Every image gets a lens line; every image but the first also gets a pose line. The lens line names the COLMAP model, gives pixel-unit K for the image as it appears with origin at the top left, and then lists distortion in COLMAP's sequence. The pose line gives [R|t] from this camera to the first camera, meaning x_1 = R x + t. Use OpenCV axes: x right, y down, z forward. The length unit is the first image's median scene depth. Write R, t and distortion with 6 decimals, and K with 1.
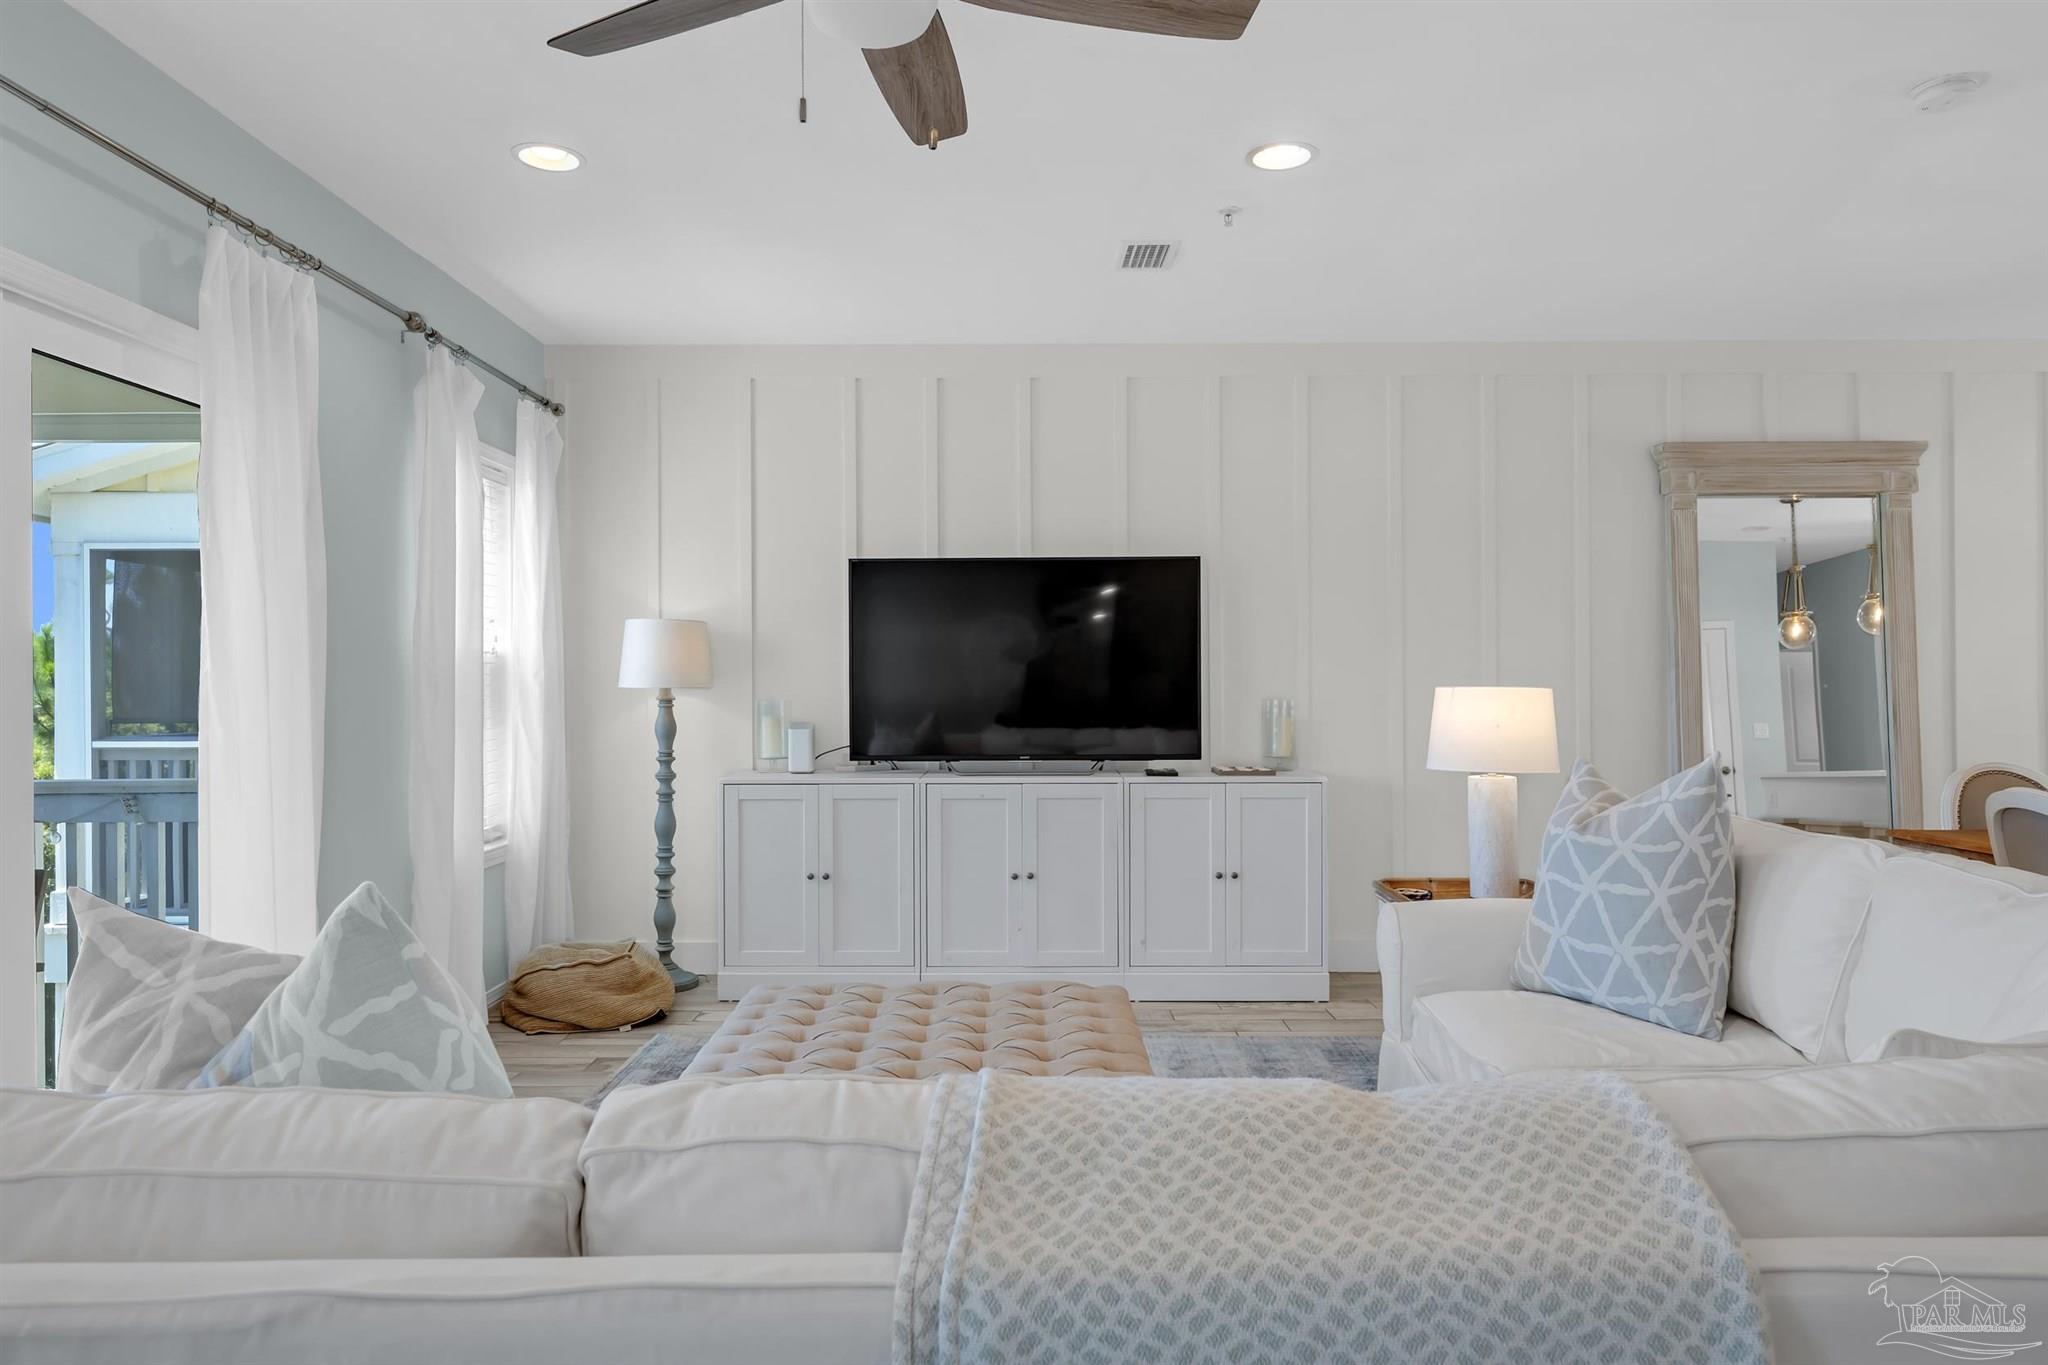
lens RADIAL K [[1226.4, 0, 1026.8], [0, 1226.4, 684.3], [0, 0, 1]] dist [-0.002708, -0.000173]
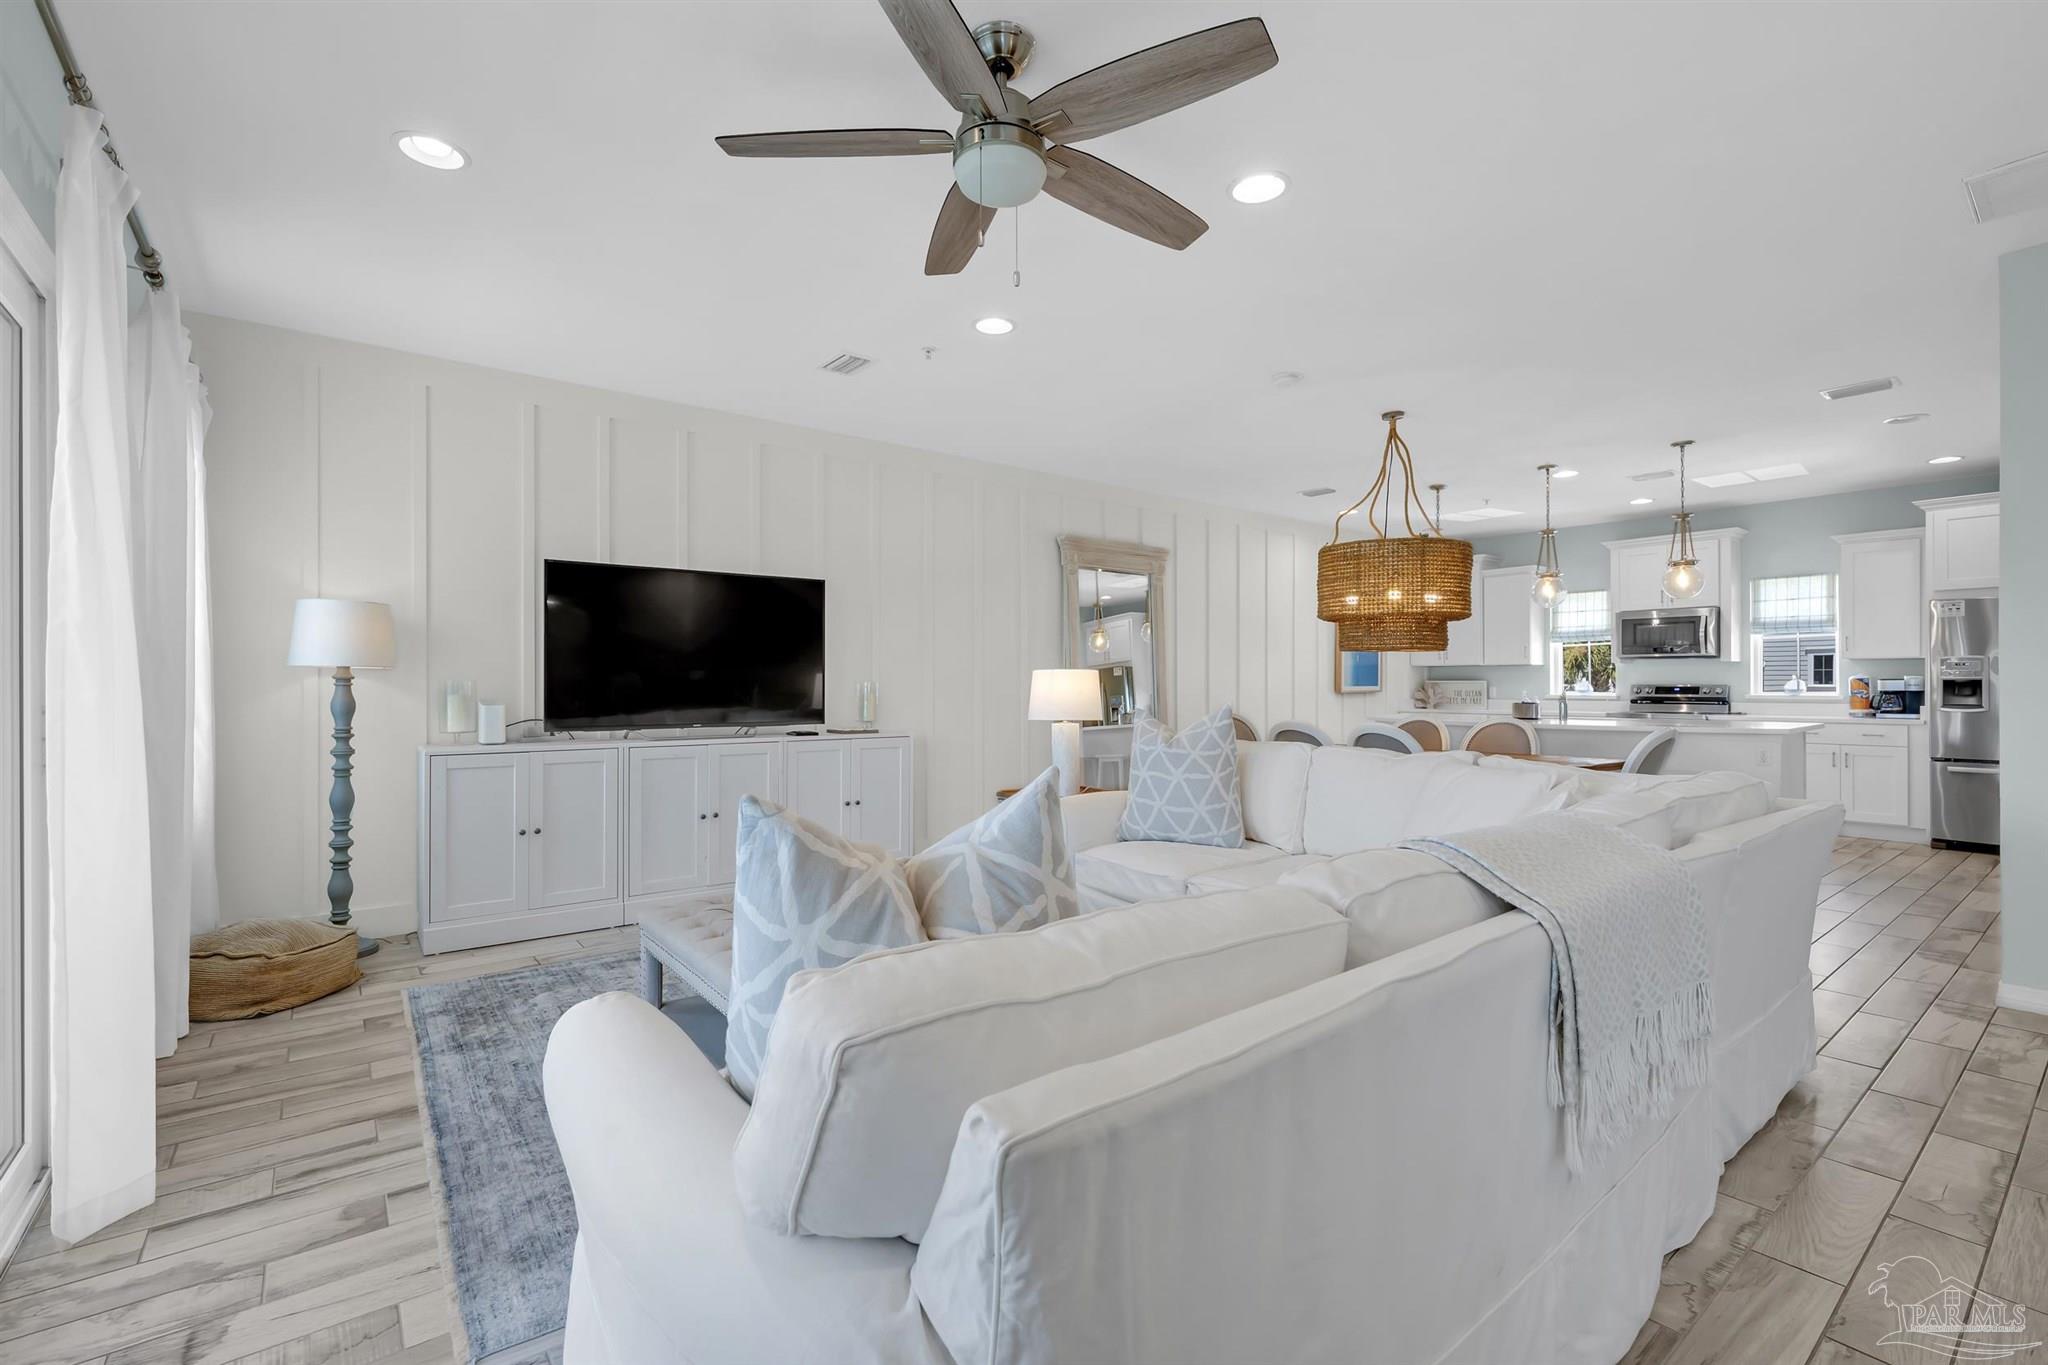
lens RADIAL K [[870.3, 0, 1021.5], [0, 870.3, 684.2], [0, 0, 1]] dist [-0.001531, 0.000578]
pose [[0.796094, 0.003788, 0.605161, -0.285433], [-0.002131, 0.999992, -0.003456, 0.018890], [-0.605169, 0.001462, 0.796096, 0.065304]]
